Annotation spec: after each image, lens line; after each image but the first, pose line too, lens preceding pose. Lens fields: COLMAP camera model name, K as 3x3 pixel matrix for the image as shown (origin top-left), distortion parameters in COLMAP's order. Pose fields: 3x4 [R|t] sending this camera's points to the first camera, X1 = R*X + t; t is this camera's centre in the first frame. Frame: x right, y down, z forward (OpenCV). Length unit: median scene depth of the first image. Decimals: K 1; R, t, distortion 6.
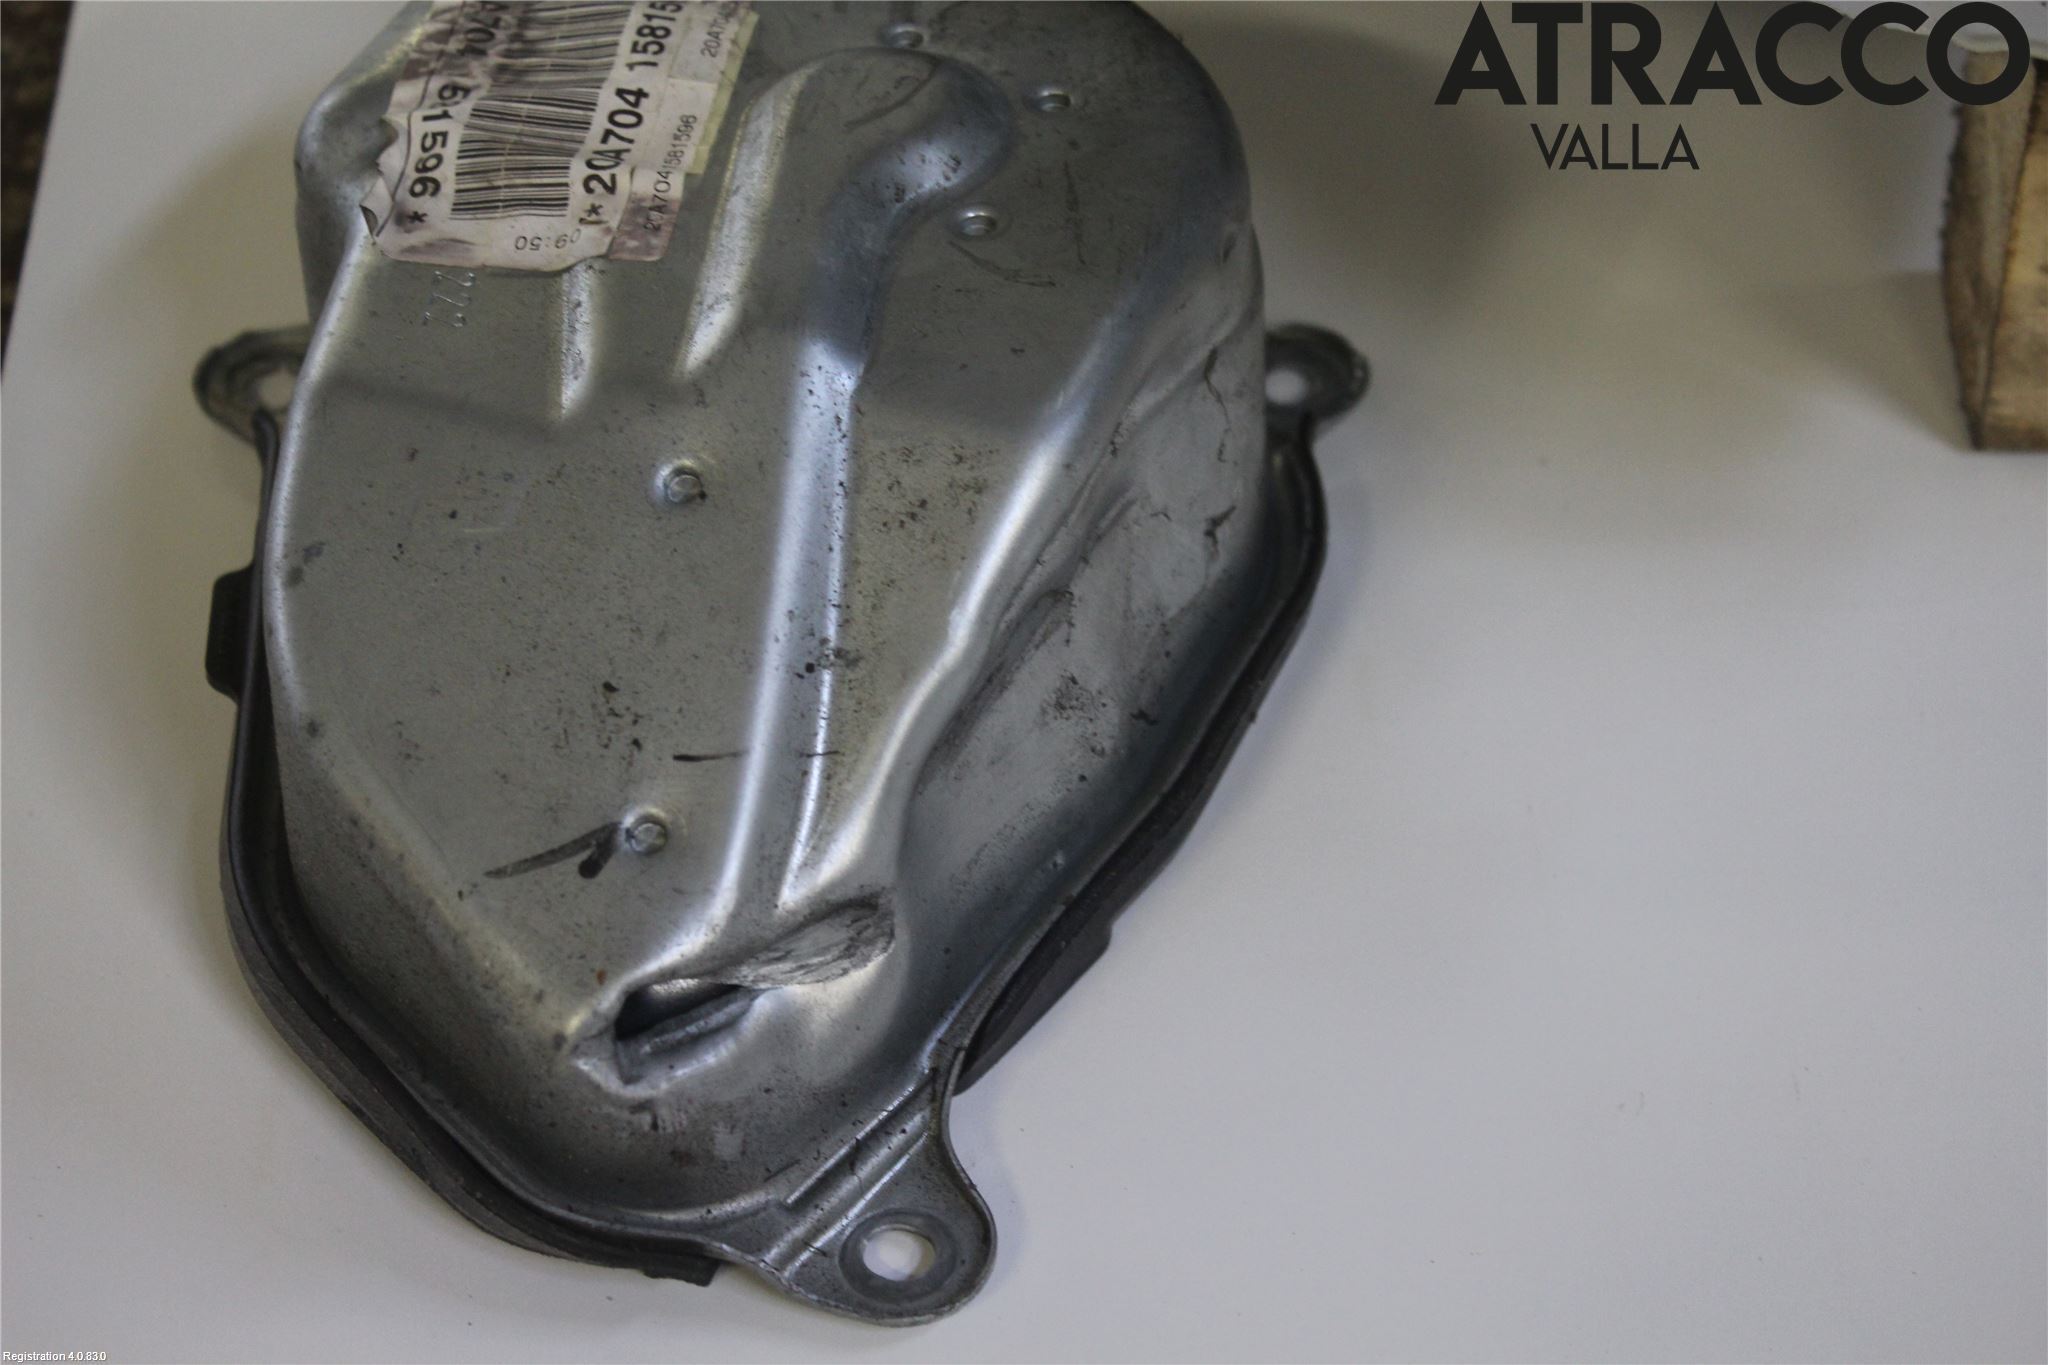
lens RADIAL K [[4122.7, 0, 1024.0], [0, 4122.7, 682.5], [0, 0, 1]] dist [0.031911, -0.001211]
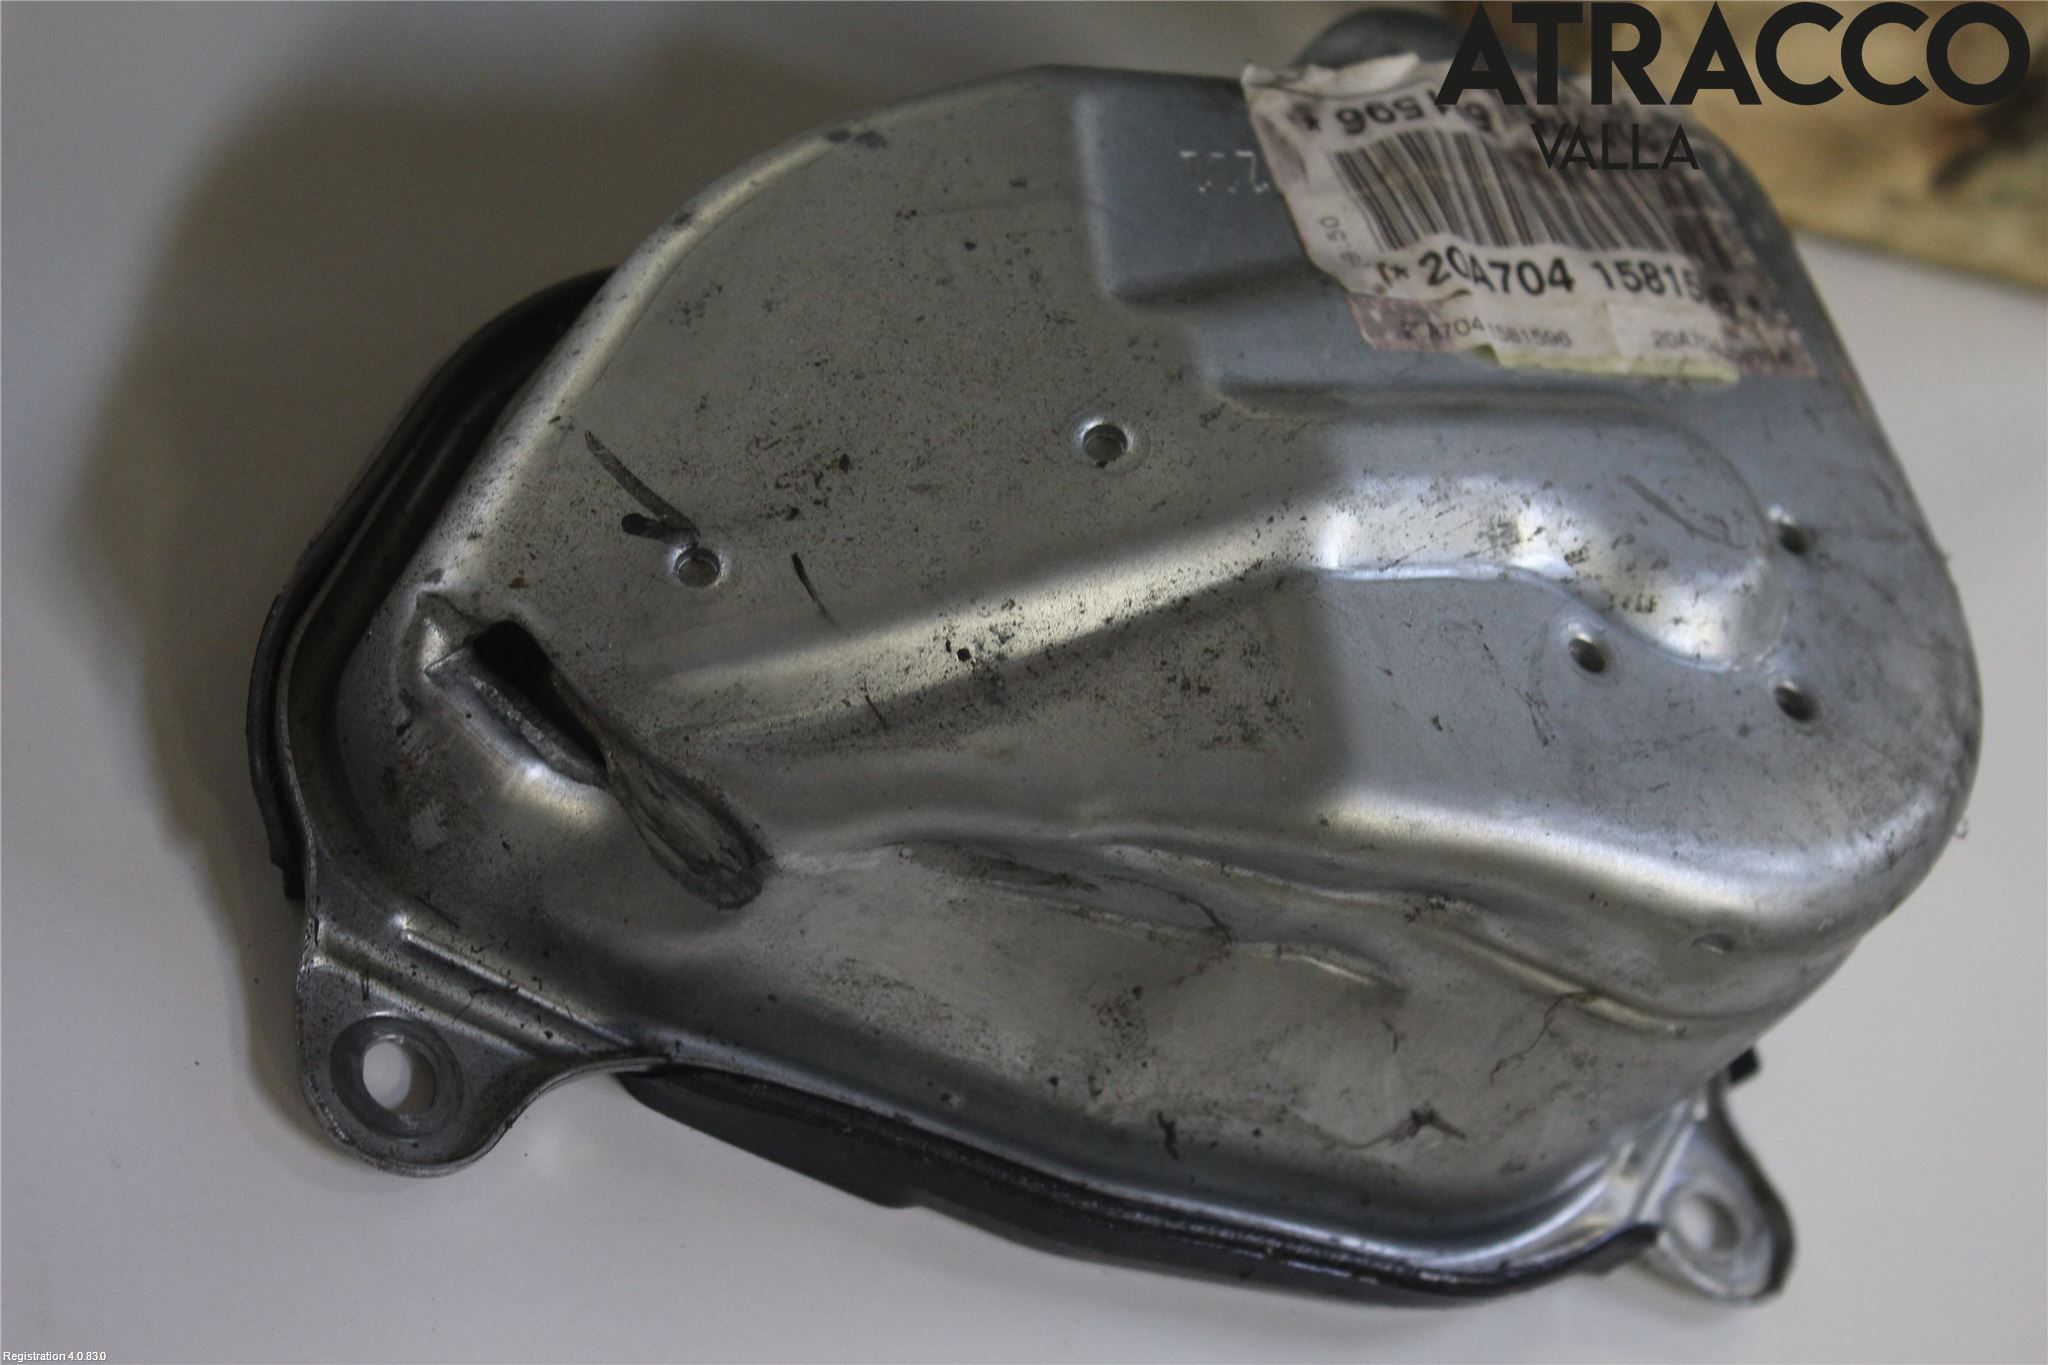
lens RADIAL K [[4122.7, 0, 1024.0], [0, 4122.7, 682.5], [0, 0, 1]] dist [0.031911, -0.001211]
pose [[0.412549, 0.848381, -0.331742, 0.228670], [-0.888243, 0.455427, 0.060082, -0.060260], [0.202057, 0.269880, 0.941455, 0.209895]]
